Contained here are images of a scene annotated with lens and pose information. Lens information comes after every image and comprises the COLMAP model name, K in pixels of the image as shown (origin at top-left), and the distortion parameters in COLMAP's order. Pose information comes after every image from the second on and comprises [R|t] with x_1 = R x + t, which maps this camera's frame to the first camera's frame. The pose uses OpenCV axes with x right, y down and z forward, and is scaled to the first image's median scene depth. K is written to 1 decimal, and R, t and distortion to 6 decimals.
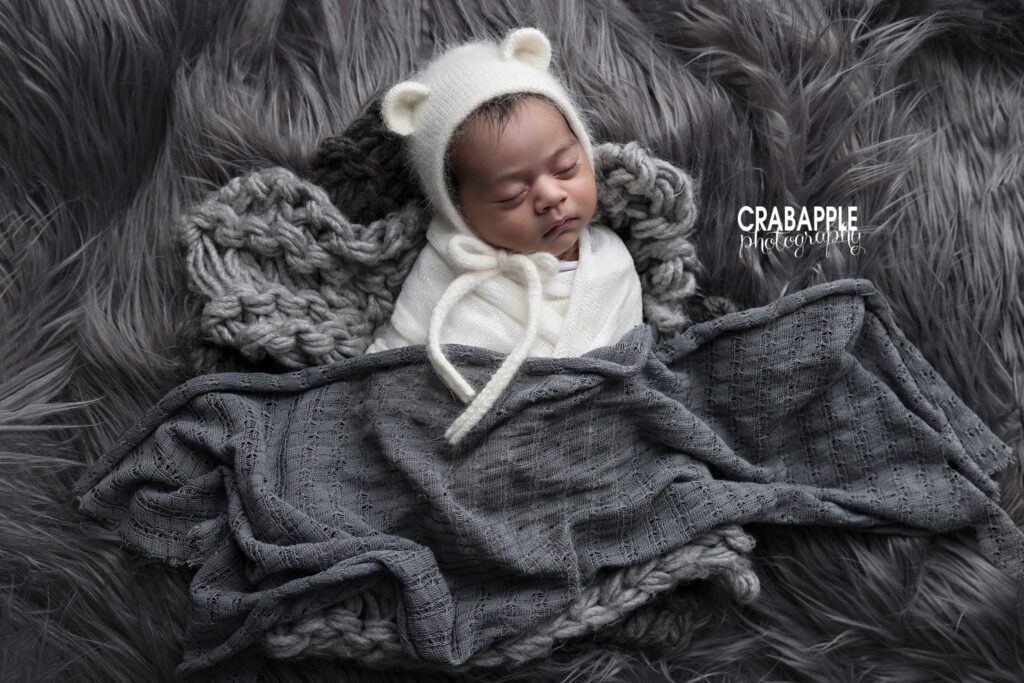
lens RADIAL K [[1523.5, 0, 512.0], [0, 1523.5, 341.5], [0, 0, 1]] dist [0.058386, 0.001672]
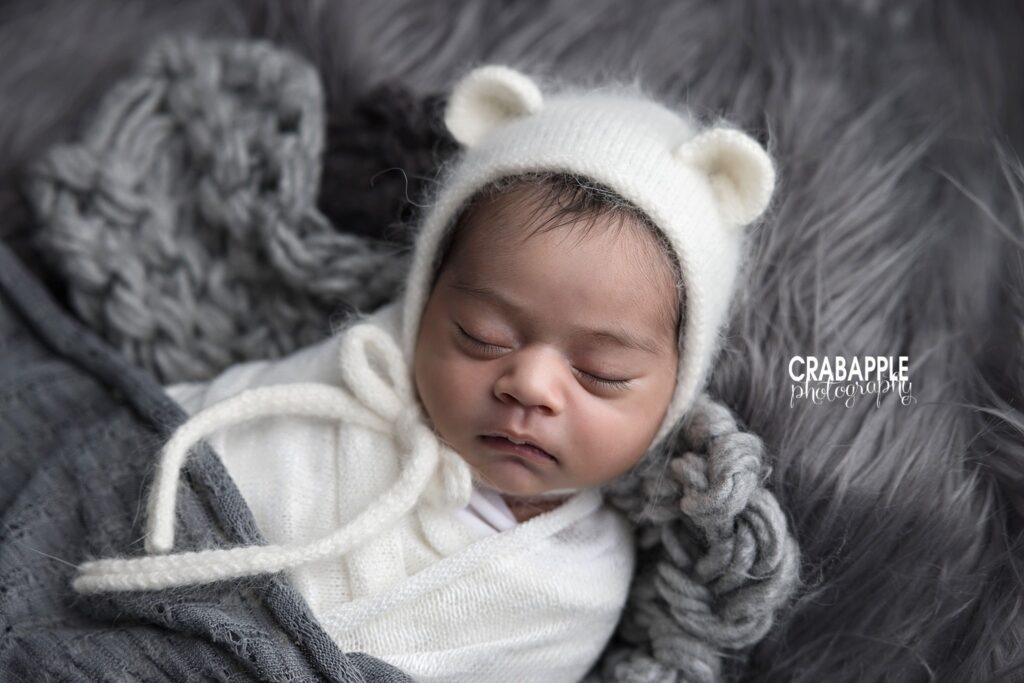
lens RADIAL K [[1518.1, 0, 512.1], [0, 1518.1, 308.8], [0, 0, 1]] dist [-0.018010, -0.047597]
pose [[0.650670, 0.649467, -0.393473, 0.197863], [-0.700372, 0.713511, 0.019547, -0.115117], [0.293443, 0.262859, 0.919128, 0.505052]]
